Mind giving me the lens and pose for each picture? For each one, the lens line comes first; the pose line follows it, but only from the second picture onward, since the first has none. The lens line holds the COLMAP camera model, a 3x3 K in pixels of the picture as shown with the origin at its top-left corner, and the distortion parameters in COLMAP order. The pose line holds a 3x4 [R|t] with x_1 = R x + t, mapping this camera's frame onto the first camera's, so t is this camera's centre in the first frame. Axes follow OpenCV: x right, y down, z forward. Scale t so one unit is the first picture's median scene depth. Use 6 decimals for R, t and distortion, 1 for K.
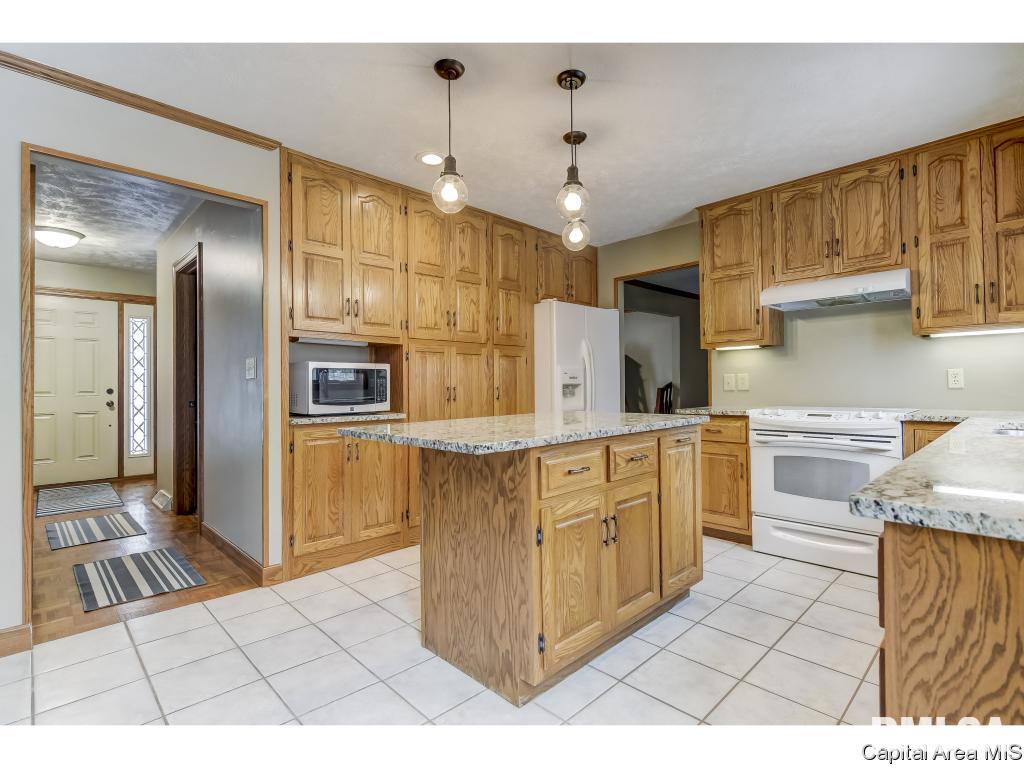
lens RADIAL K [[500.6, 0, 511.5], [0, 500.6, 381.5], [0, 0, 1]] dist [-0.000268, 0.000476]
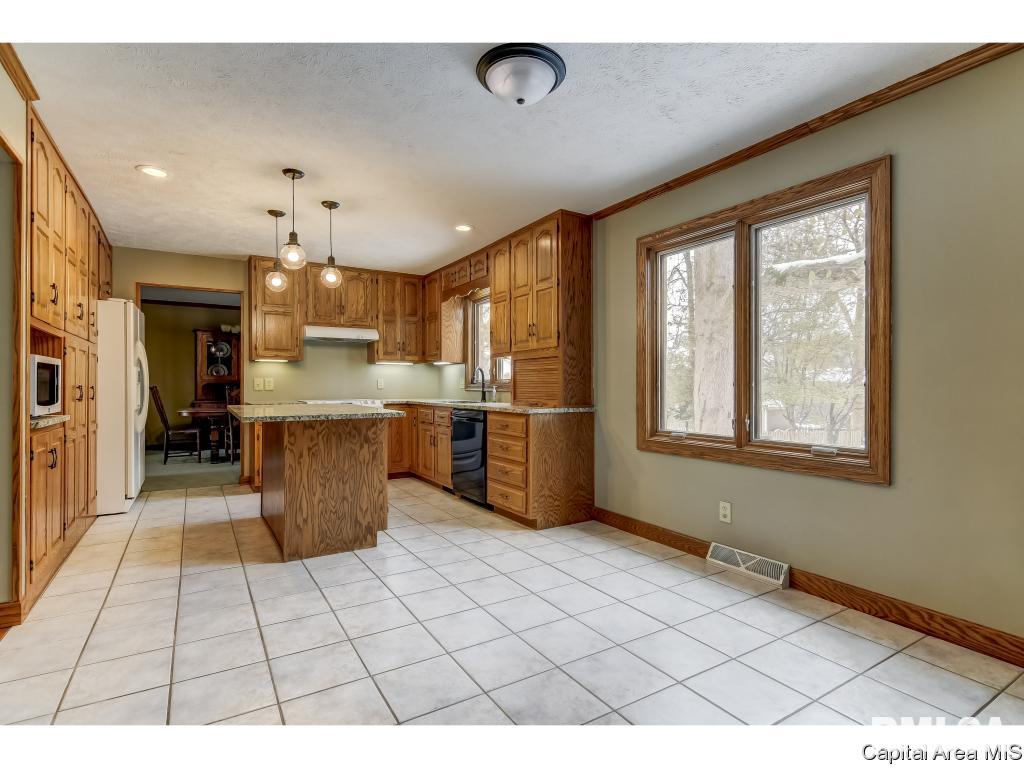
lens RADIAL K [[499.7, 0, 510.4], [0, 499.7, 386.8], [0, 0, 1]] dist [0.002992, -0.000589]
pose [[0.216050, 0.007618, 0.976353, -1.053831], [-0.012872, 0.999905, -0.004953, 0.008481], [-0.976297, -0.011497, 0.216128, 0.028844]]
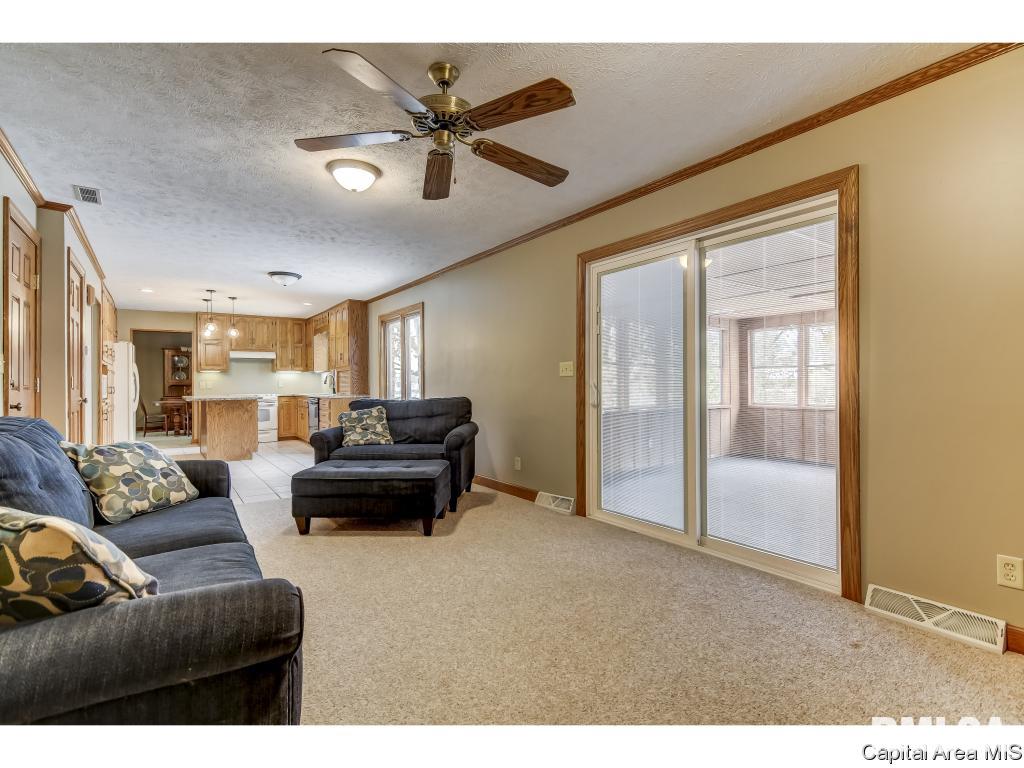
lens RADIAL K [[490.8, 0, 508.8], [0, 490.8, 383.2], [0, 0, 1]] dist [0.000882, -0.000918]
pose [[0.161282, 0.010123, 0.986856, -2.245460], [-0.004927, 0.999943, -0.009452, 0.010696], [-0.986896, -0.003337, 0.161323, -1.115859]]
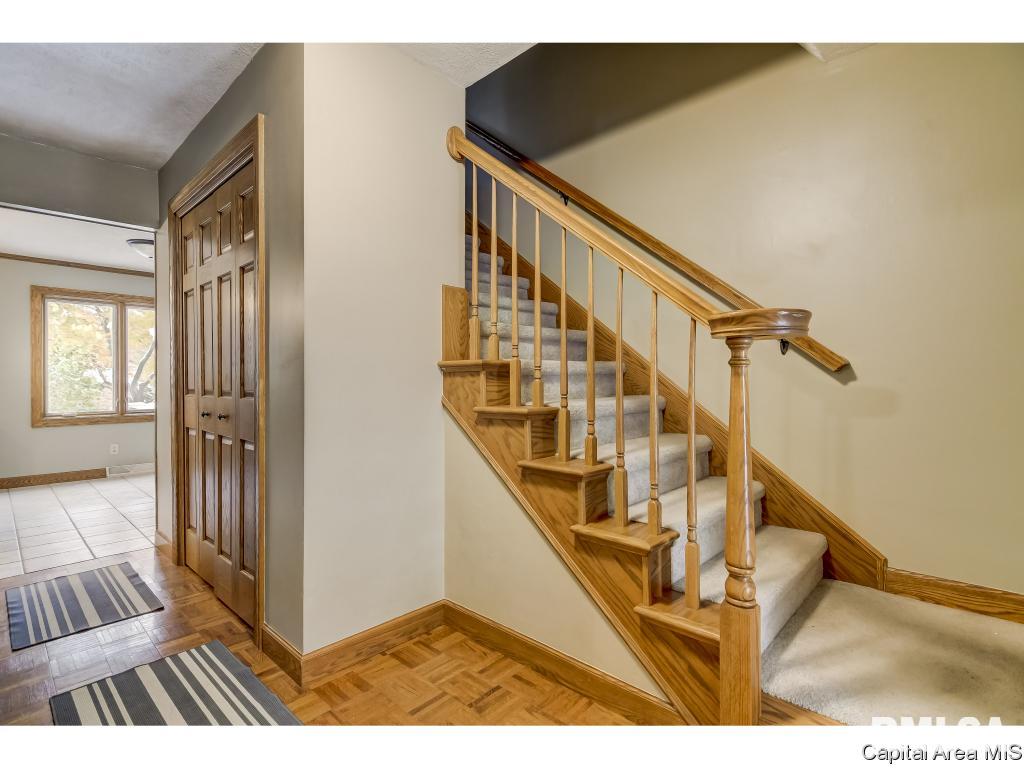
lens RADIAL K [[499.7, 0, 510.4], [0, 499.7, 386.8], [0, 0, 1]] dist [0.002992, -0.000589]
pose [[-0.999002, 0.009833, -0.043564, -1.455855], [0.009825, 0.999952, 0.000392, 0.020745], [0.043566, -0.000037, -0.999051, 1.922553]]
